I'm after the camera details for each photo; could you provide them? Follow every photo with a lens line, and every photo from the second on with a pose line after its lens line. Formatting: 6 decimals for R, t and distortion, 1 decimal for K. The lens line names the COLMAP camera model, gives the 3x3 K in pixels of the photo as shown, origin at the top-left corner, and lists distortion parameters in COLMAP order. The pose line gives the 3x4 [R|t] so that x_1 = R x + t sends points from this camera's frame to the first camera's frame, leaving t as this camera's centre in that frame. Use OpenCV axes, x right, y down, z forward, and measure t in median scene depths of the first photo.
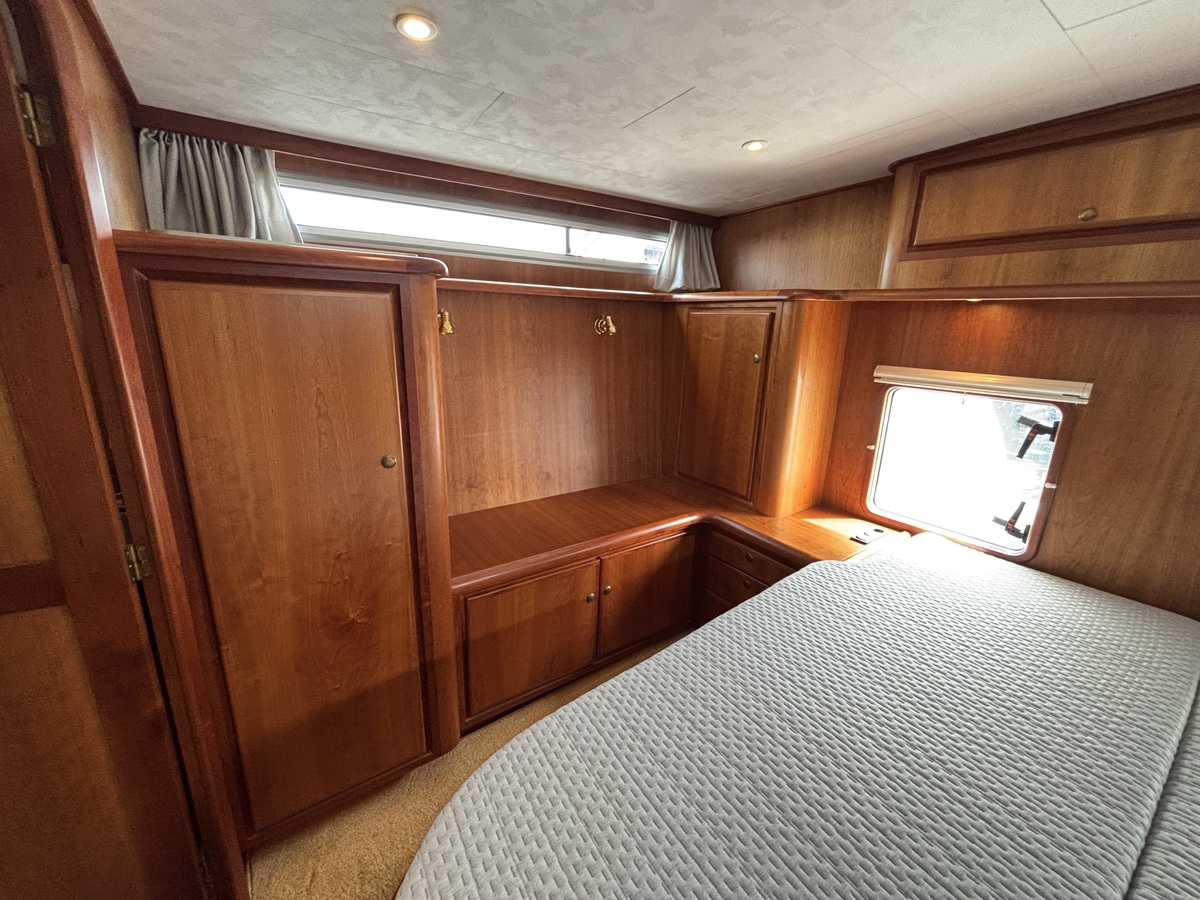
lens RADIAL K [[486.0, 0, 600.0], [0, 486.0, 450.0], [0, 0, 1]] dist [-0.009983, -0.000008]
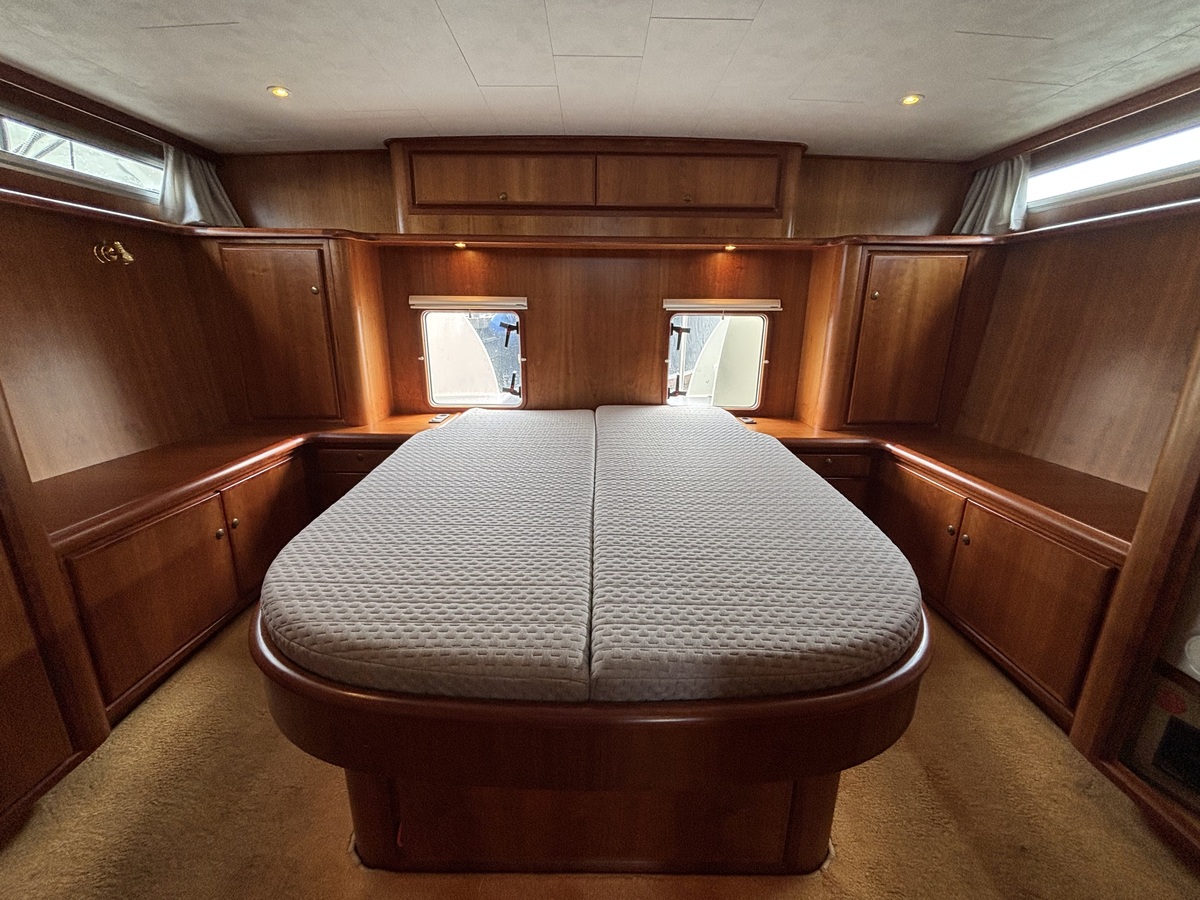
lens RADIAL K [[480.1, 0, 600.0], [0, 480.1, 450.0], [0, 0, 1]] dist [0.002563, -0.000485]
pose [[0.560809, -0.245316, 0.790767, -0.306024], [0.226358, 0.964138, 0.138567, 0.180181], [-0.796401, 0.101286, 0.596226, -0.185880]]
